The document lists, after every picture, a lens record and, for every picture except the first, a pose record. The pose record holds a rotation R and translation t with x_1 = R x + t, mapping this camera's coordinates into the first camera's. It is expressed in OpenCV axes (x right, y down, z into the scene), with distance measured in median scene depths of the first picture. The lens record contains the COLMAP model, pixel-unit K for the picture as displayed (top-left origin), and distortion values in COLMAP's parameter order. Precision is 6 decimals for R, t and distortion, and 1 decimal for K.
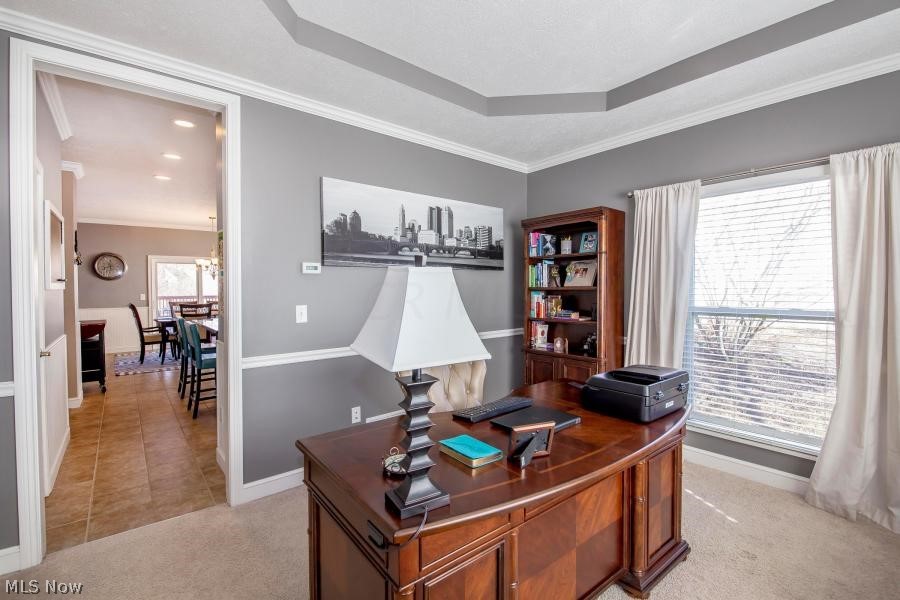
lens RADIAL K [[406.4, 0, 444.2], [0, 406.4, 293.4], [0, 0, 1]] dist [0.011514, -0.000444]
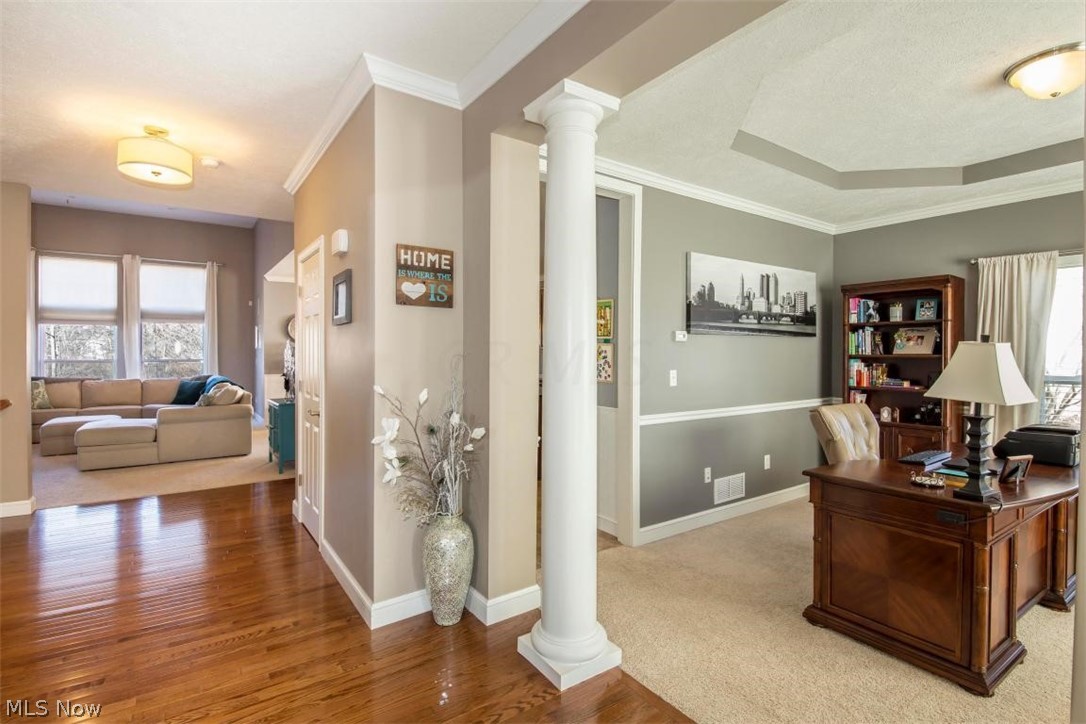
lens RADIAL K [[531.4, 0, 516.5], [0, 531.4, 351.9], [0, 0, 1]] dist [-0.010933, -0.003257]
pose [[0.995397, 0.006358, -0.095624, -0.512789], [-0.007817, 0.999859, -0.014891, 0.003697], [0.095516, 0.015570, 0.995306, -0.366026]]
